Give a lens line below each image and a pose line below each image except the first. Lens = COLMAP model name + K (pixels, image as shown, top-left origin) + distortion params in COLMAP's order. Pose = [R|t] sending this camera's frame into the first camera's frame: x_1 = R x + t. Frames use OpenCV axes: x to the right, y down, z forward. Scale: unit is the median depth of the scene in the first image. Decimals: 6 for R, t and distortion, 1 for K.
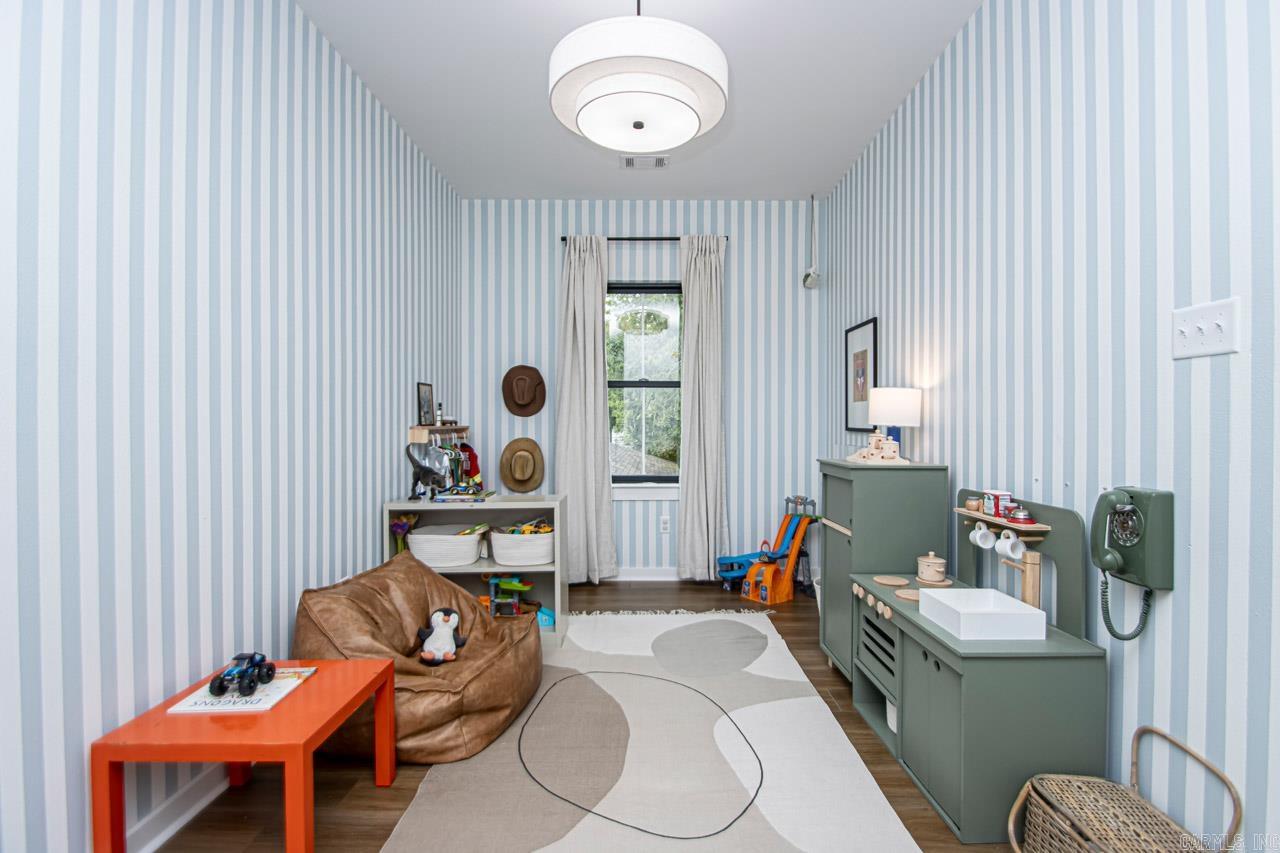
lens RADIAL K [[597.1, 0, 649.5], [0, 597.1, 425.7], [0, 0, 1]] dist [0.023220, -0.020905]
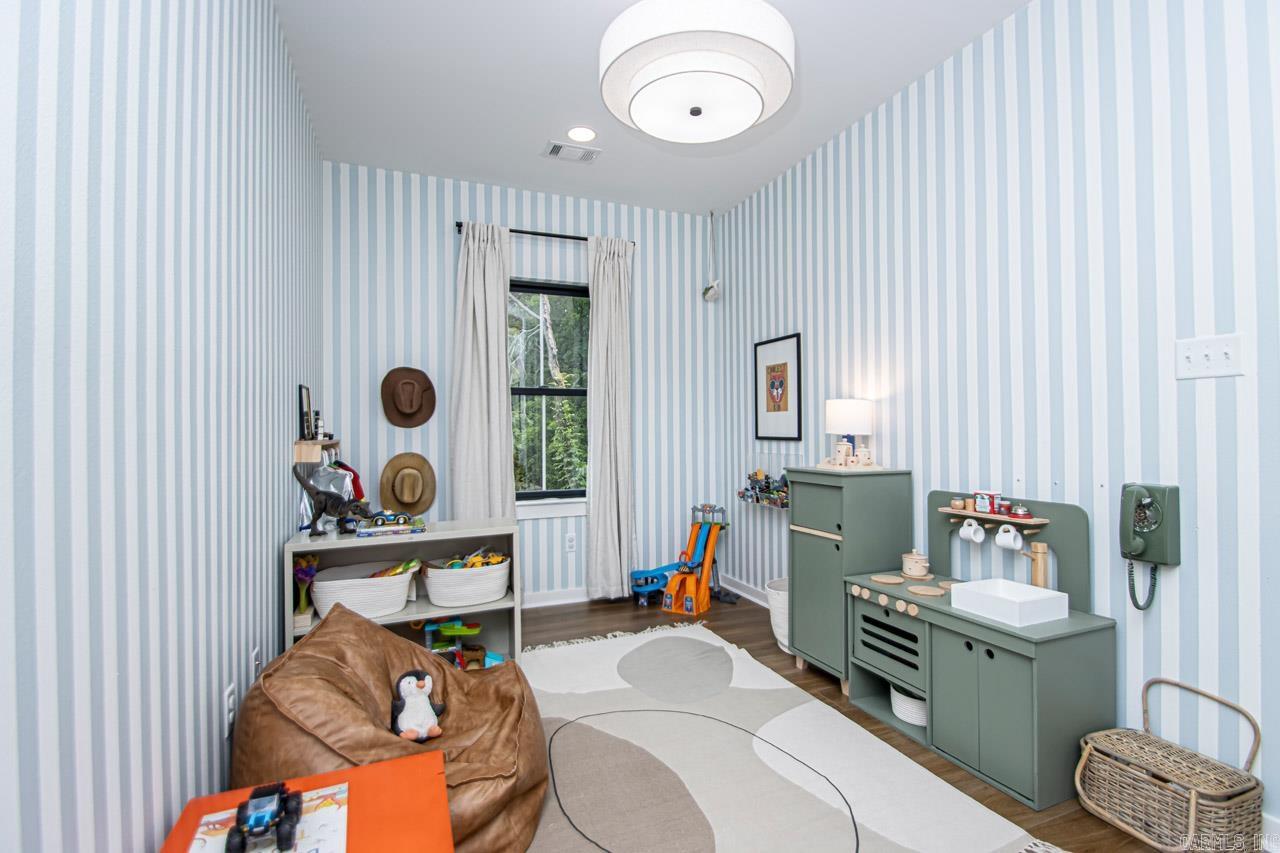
lens RADIAL K [[597.1, 0, 649.5], [0, 597.1, 425.7], [0, 0, 1]] dist [0.023220, -0.020905]
pose [[0.927334, -0.004358, 0.374210, -0.290846], [0.010167, 0.999856, -0.013551, -0.004094], [-0.374097, 0.016371, 0.927245, 0.120686]]
